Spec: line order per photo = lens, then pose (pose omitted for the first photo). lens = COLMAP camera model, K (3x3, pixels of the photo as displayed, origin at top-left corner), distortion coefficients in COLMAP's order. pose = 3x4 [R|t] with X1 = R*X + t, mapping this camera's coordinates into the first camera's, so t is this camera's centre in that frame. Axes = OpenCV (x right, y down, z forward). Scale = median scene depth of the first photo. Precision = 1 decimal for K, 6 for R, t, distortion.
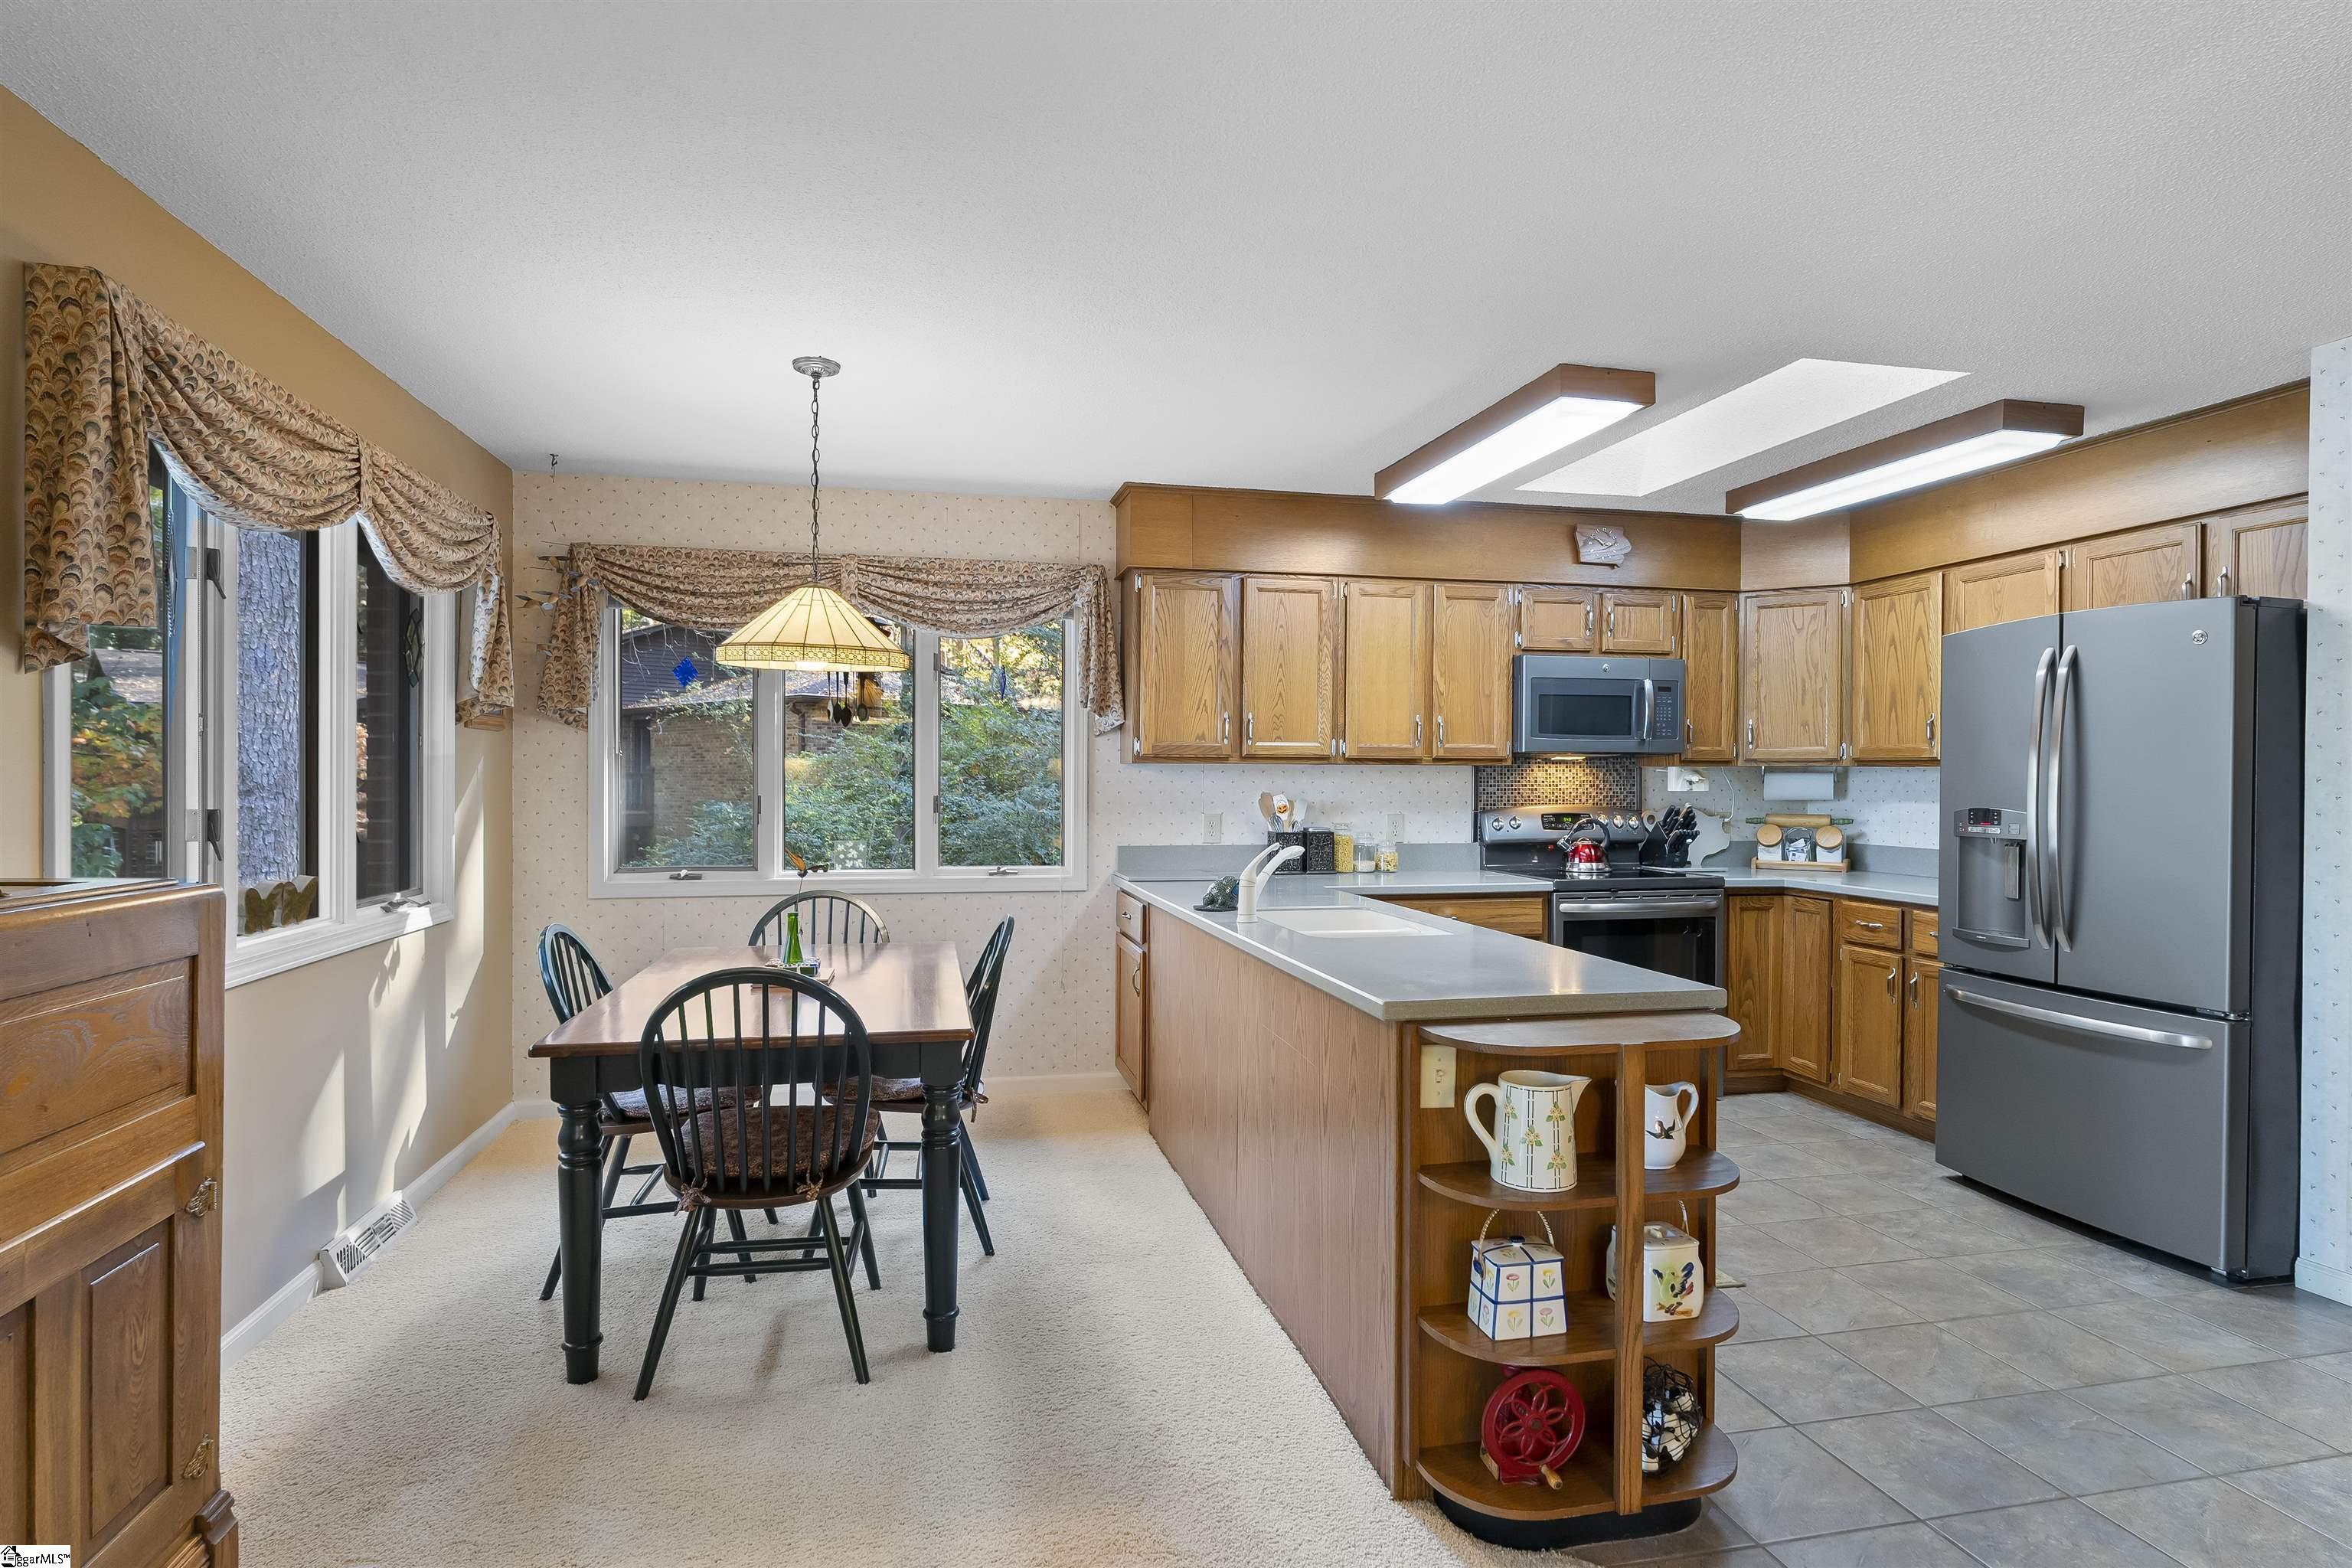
lens RADIAL K [[1225.1, 0, 1174.3], [0, 1225.1, 785.3], [0, 0, 1]] dist [-0.012251, 0.000430]
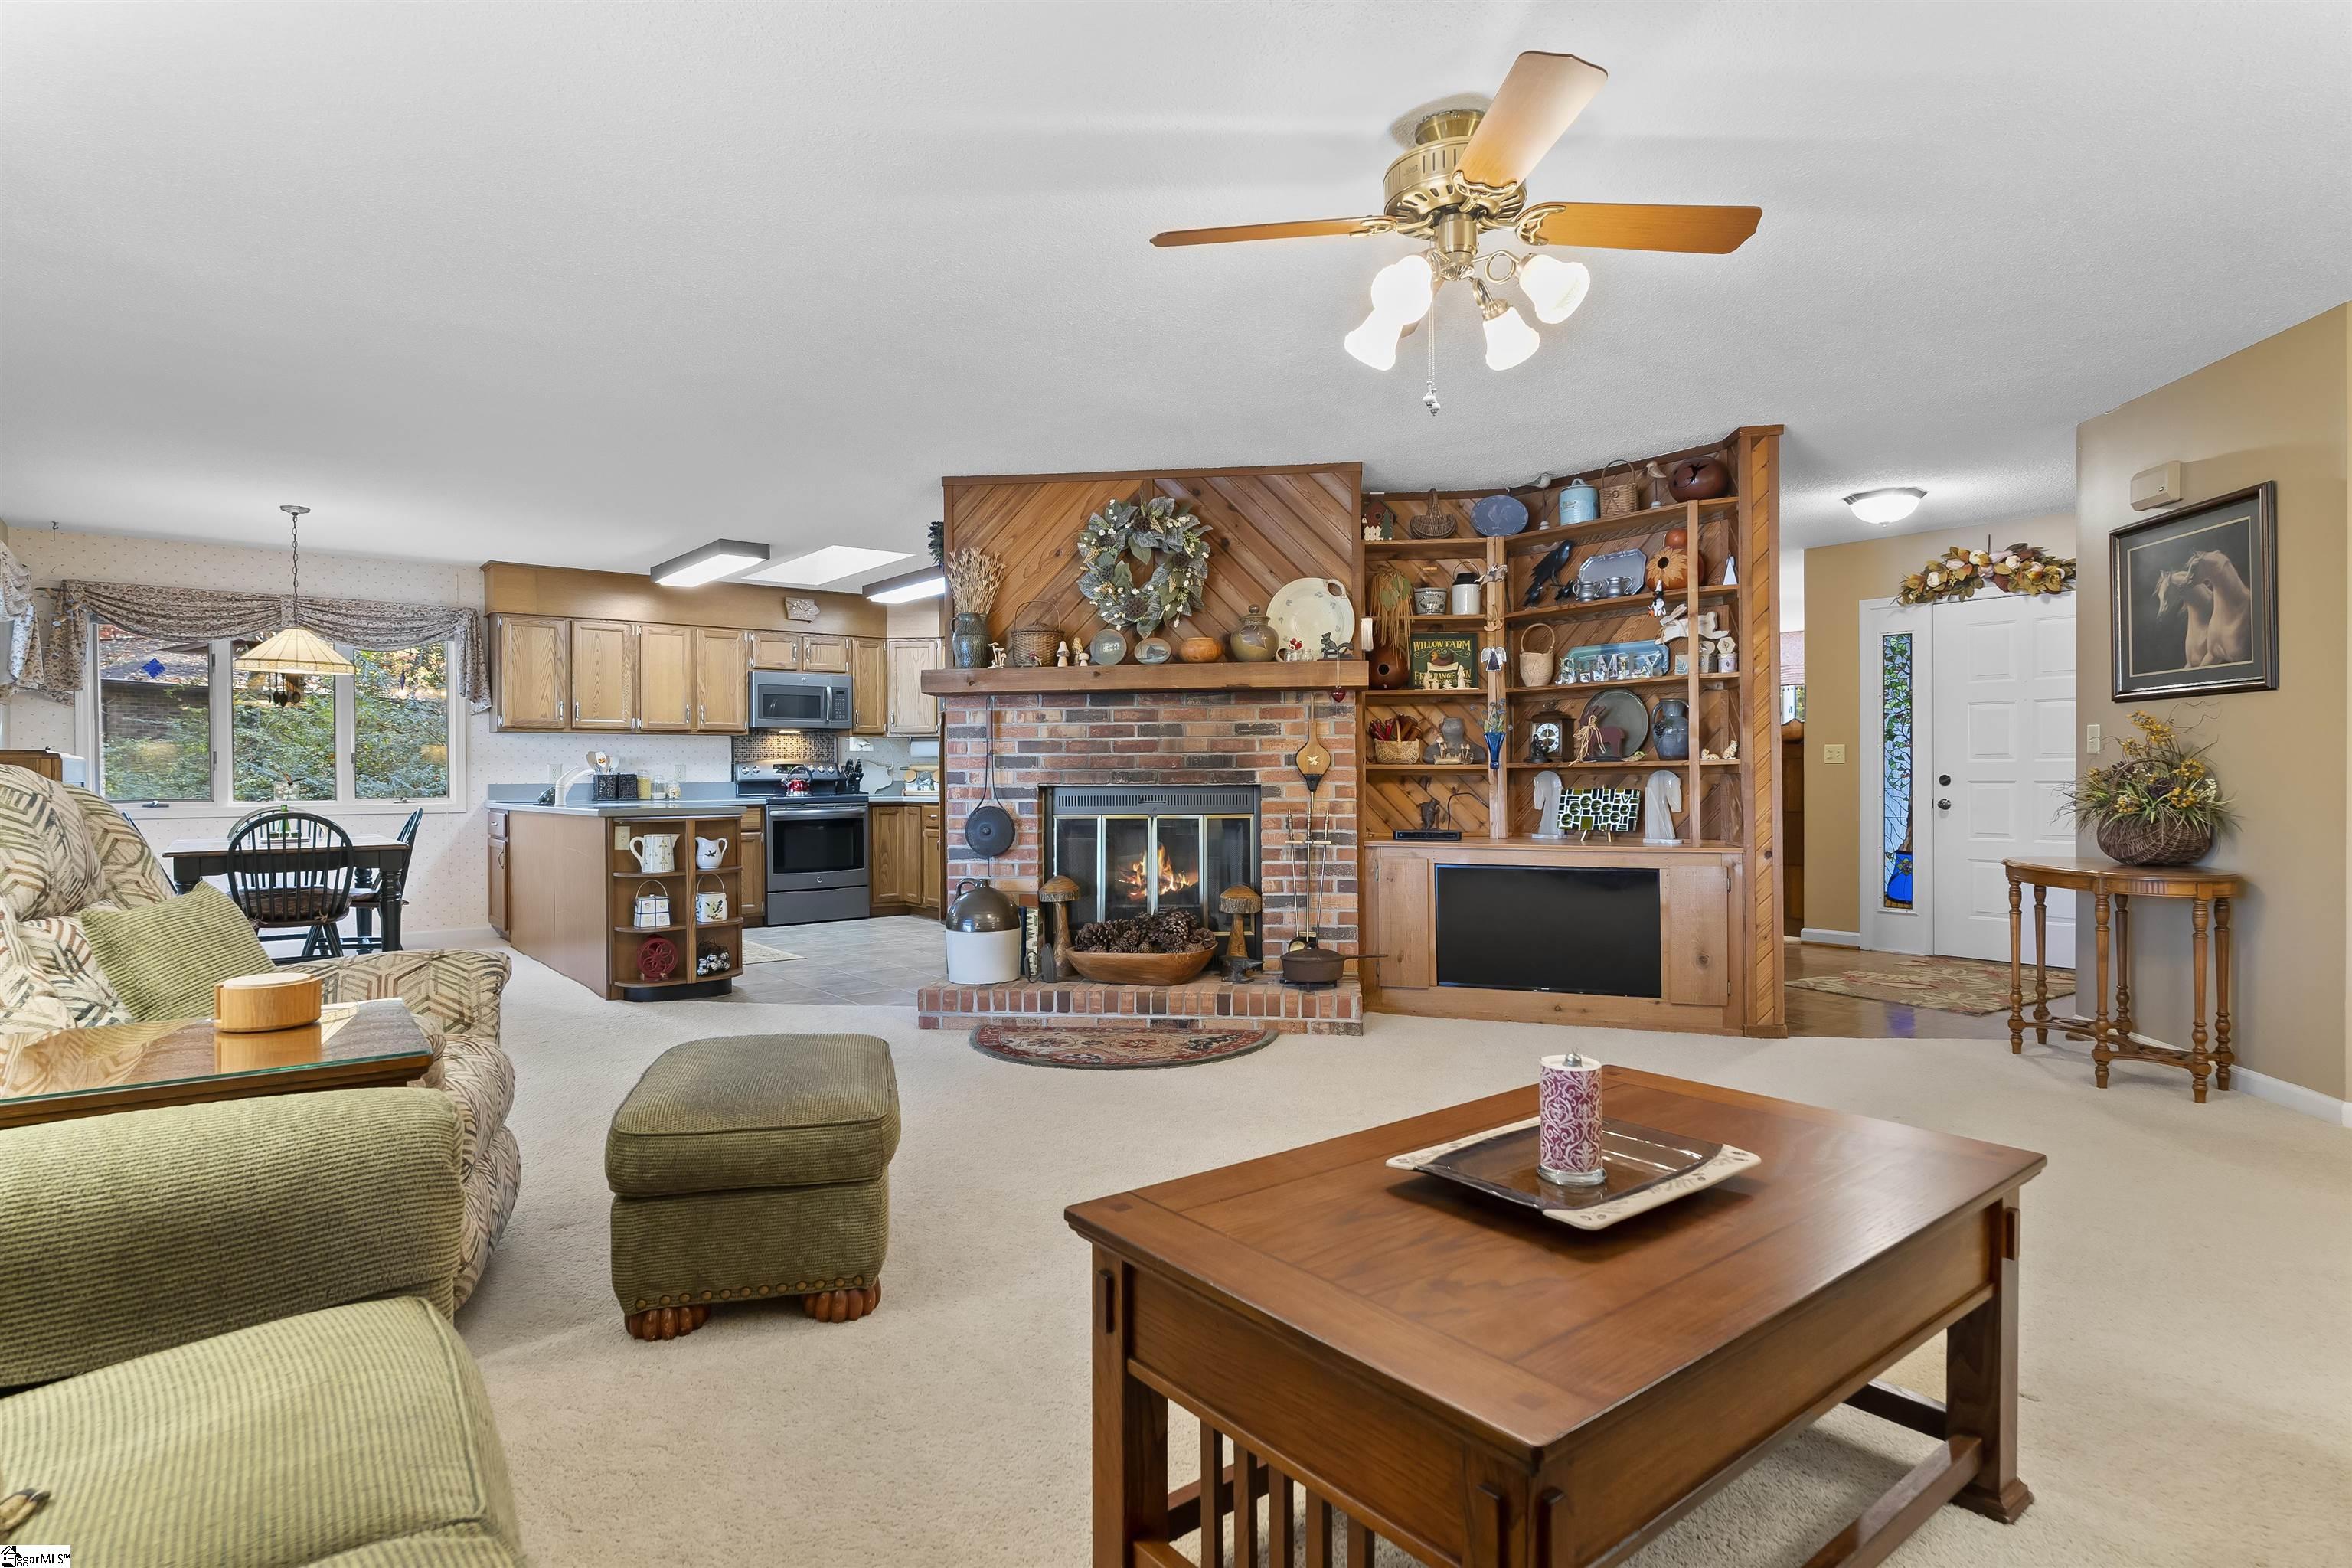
lens RADIAL K [[1225.1, 0, 1184.2], [0, 1225.1, 785.3], [0, 0, 1]] dist [-0.012251, 0.000430]
pose [[0.893577, -0.013888, 0.448695, 0.051467], [0.013437, 0.999901, 0.004189, 0.057234], [-0.448709, 0.002286, 0.893675, -0.839057]]
